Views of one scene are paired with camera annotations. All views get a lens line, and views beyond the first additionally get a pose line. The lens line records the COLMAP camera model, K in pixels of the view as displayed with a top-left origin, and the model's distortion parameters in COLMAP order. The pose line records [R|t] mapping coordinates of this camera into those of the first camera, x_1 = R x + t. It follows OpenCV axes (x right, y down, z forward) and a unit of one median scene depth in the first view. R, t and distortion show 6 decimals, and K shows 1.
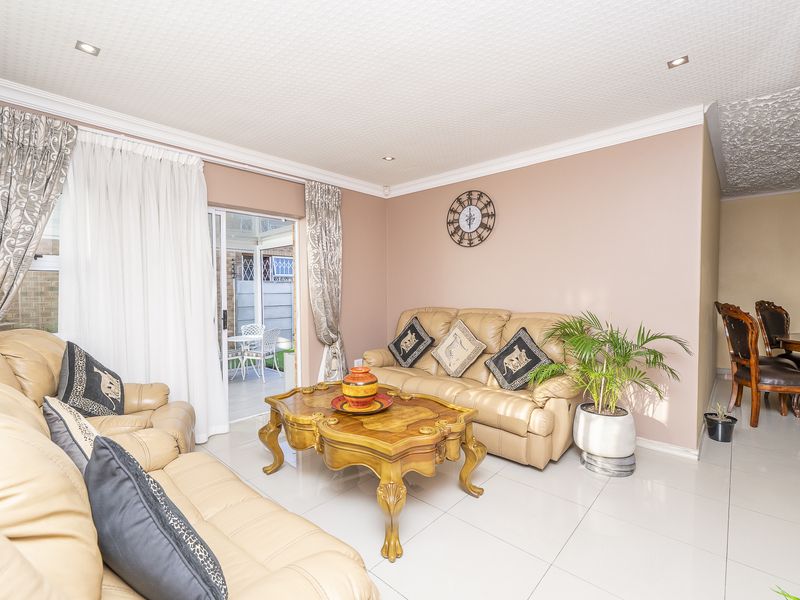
lens RADIAL K [[367.3, 0, 400.0], [0, 367.3, 300.0], [0, 0, 1]] dist [0.000205, 0.000017]
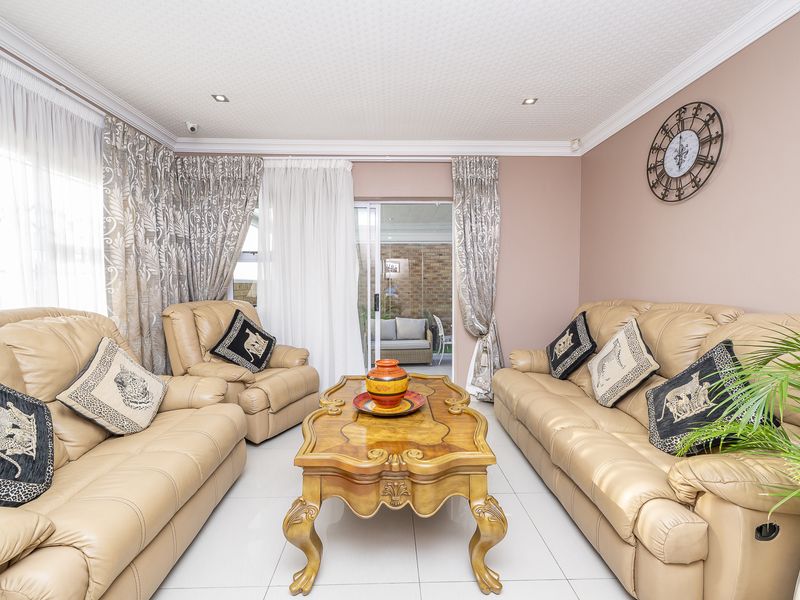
lens RADIAL K [[357.8, 0, 401.0], [0, 357.8, 297.4], [0, 0, 1]] dist [-0.000098, -0.000054]
pose [[0.697303, 0.031323, -0.716092, 0.309739], [-0.022529, 0.999509, 0.021781, 0.012015], [0.716422, 0.000945, 0.697666, 0.271469]]
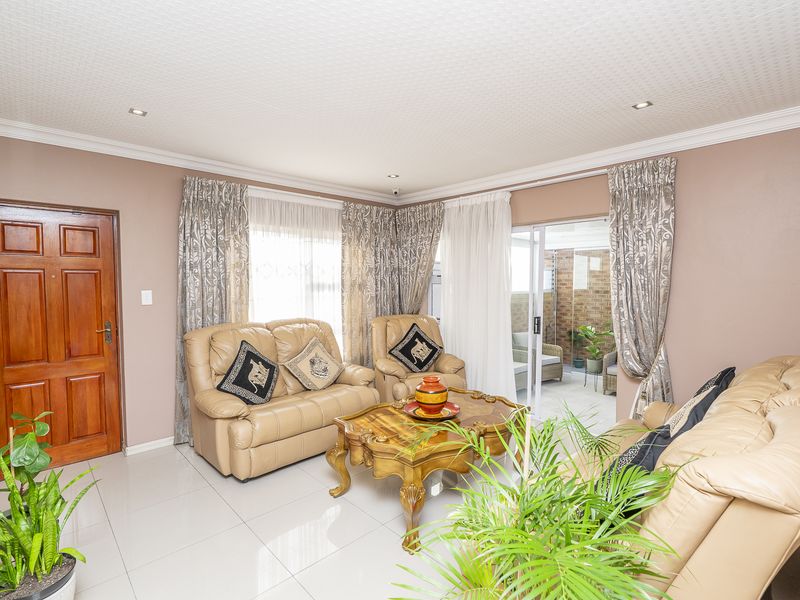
lens RADIAL K [[399.5, 0, 400.0], [0, 399.5, 300.0], [0, 0, 1]] dist [0.000168, -0.000018]
pose [[-0.069657, 0.054850, -0.996062, 0.666814], [-0.029389, 0.997941, 0.057008, -0.070588], [0.997138, 0.033245, -0.067901, 0.601807]]
